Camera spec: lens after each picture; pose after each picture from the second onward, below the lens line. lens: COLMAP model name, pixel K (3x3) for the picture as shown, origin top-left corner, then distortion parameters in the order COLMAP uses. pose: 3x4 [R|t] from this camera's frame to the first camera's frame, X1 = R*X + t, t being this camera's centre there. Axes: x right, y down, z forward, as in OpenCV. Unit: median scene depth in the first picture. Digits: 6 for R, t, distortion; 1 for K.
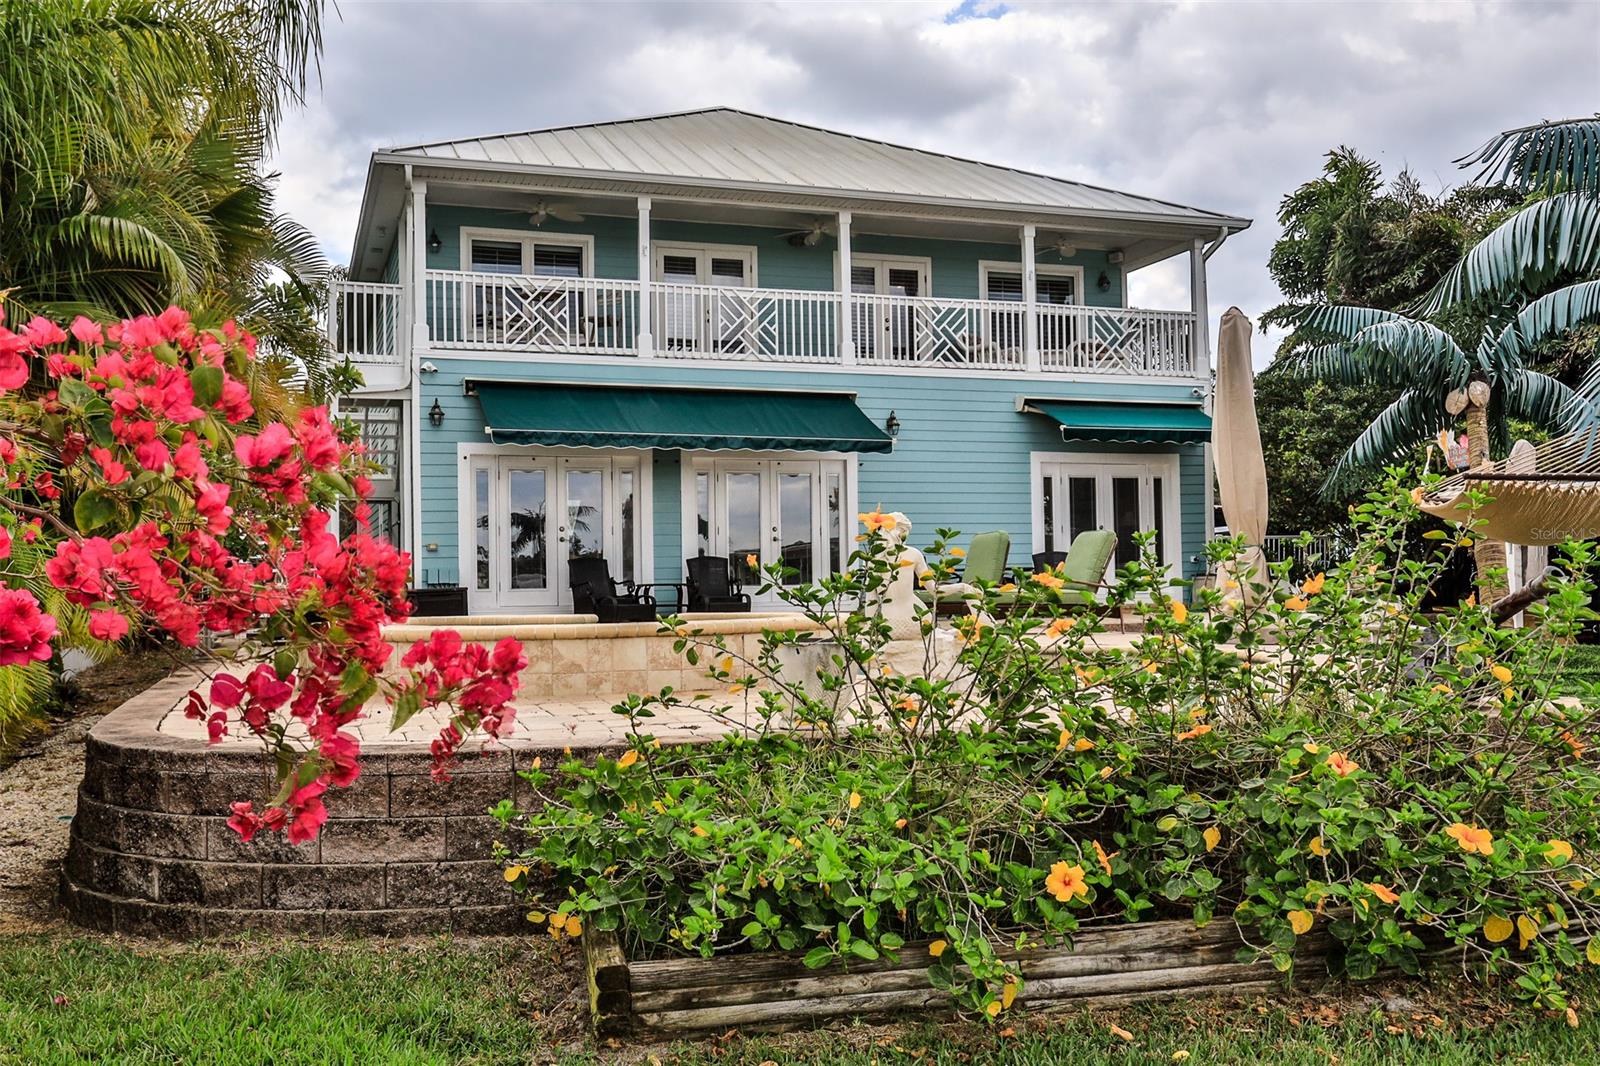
lens RADIAL K [[1456.0, 0, 800.0], [0, 1456.0, 533.0], [0, 0, 1]] dist [0.003505, 0.004307]
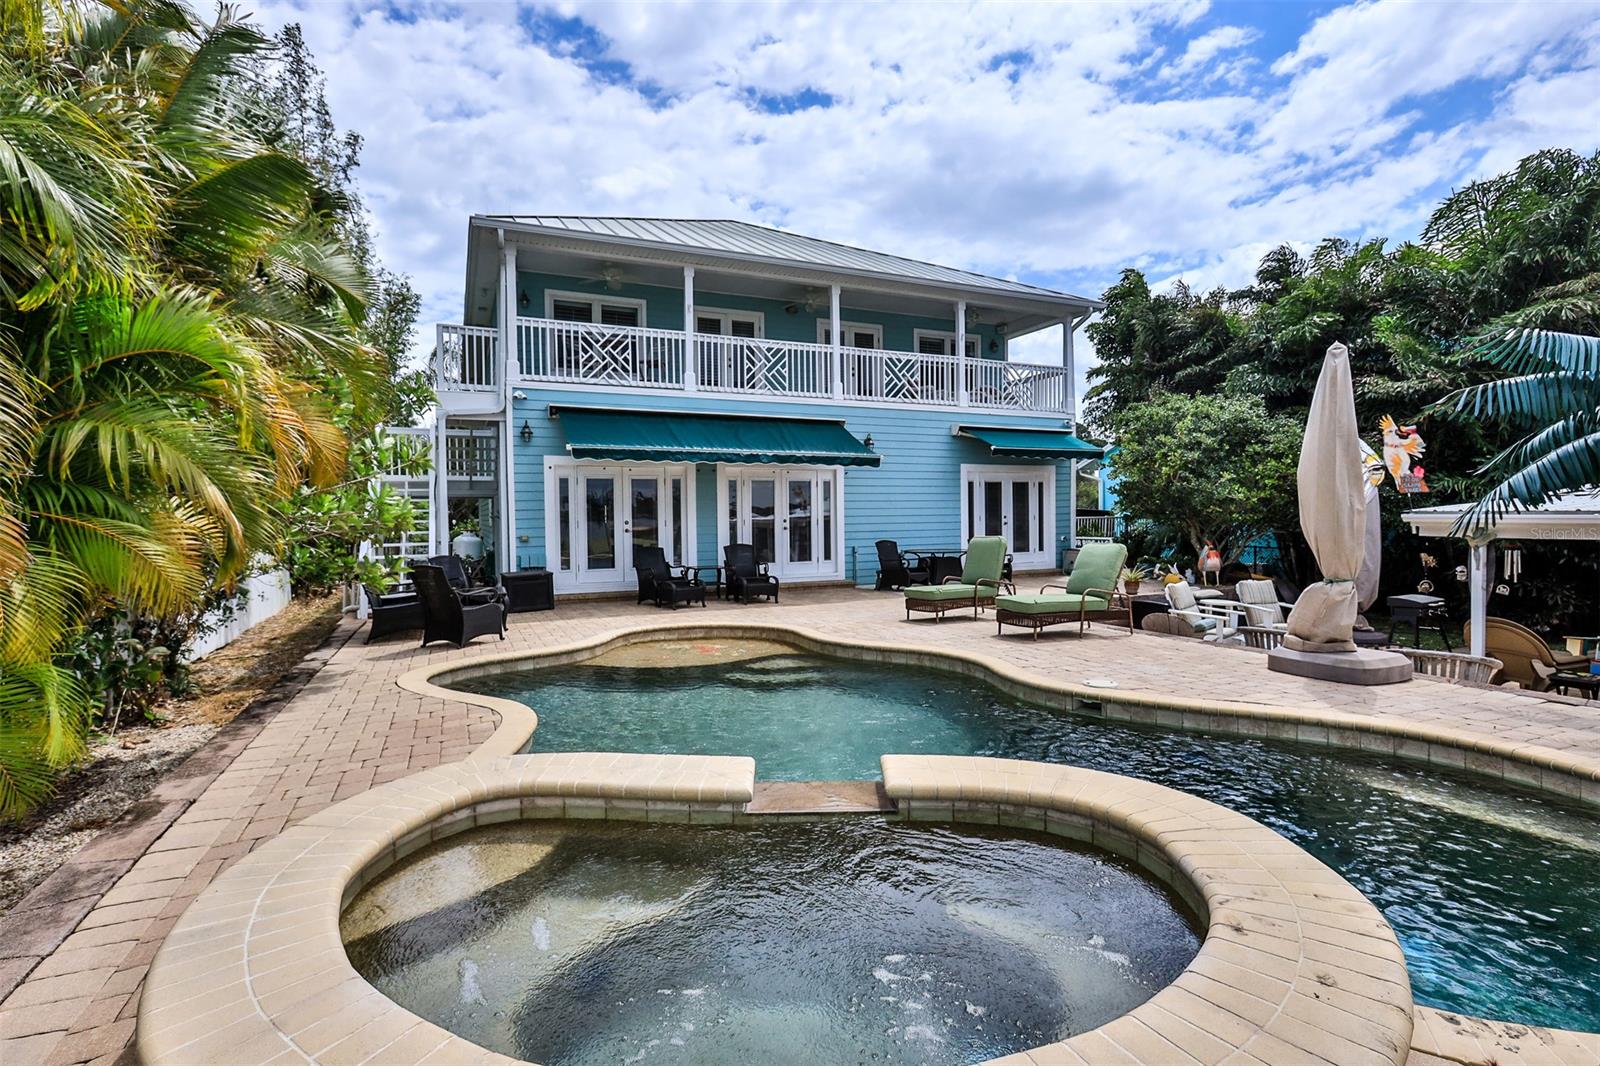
lens RADIAL K [[791.3, 0, 800.0], [0, 791.3, 533.0], [0, 0, 1]] dist [-0.000698, -0.000113]
pose [[0.996857, 0.002515, 0.079188, -0.061086], [-0.006368, 0.998806, 0.048442, -0.026986], [-0.078972, -0.048794, 0.995682, 0.267074]]
